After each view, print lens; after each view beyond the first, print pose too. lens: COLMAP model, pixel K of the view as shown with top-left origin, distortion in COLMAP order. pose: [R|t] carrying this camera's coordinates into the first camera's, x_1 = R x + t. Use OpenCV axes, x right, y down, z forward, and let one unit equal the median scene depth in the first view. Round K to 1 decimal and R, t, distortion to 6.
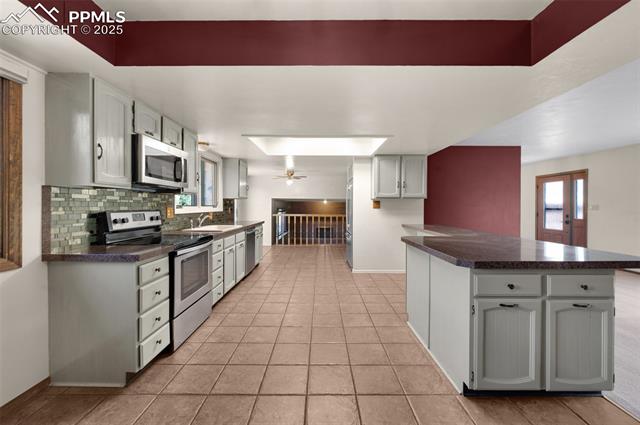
lens RADIAL K [[256.7, 0, 319.4], [0, 256.7, 208.9], [0, 0, 1]] dist [0.002076, -0.000121]
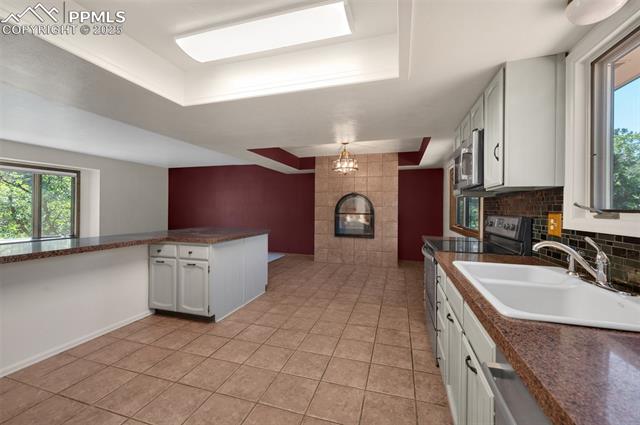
lens RADIAL K [[256.7, 0, 321.5], [0, 256.7, 207.8], [0, 0, 1]] dist [0.002076, -0.000121]
pose [[-0.958634, -0.007700, 0.284536, -0.315045], [-0.006025, 0.999959, 0.006763, -0.015961], [-0.284577, 0.004769, -0.958641, 1.732044]]
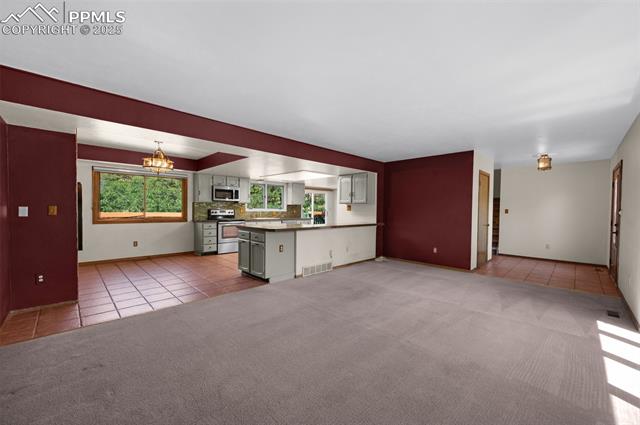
lens RADIAL K [[256.7, 0, 321.1], [0, 256.7, 213.4], [0, 0, 1]] dist [0.002076, -0.000121]
pose [[0.708923, 0.017797, -0.705061, 1.201166], [-0.016193, 0.999829, 0.008956, 0.004399], [0.705100, 0.005068, 0.709090, -0.157095]]
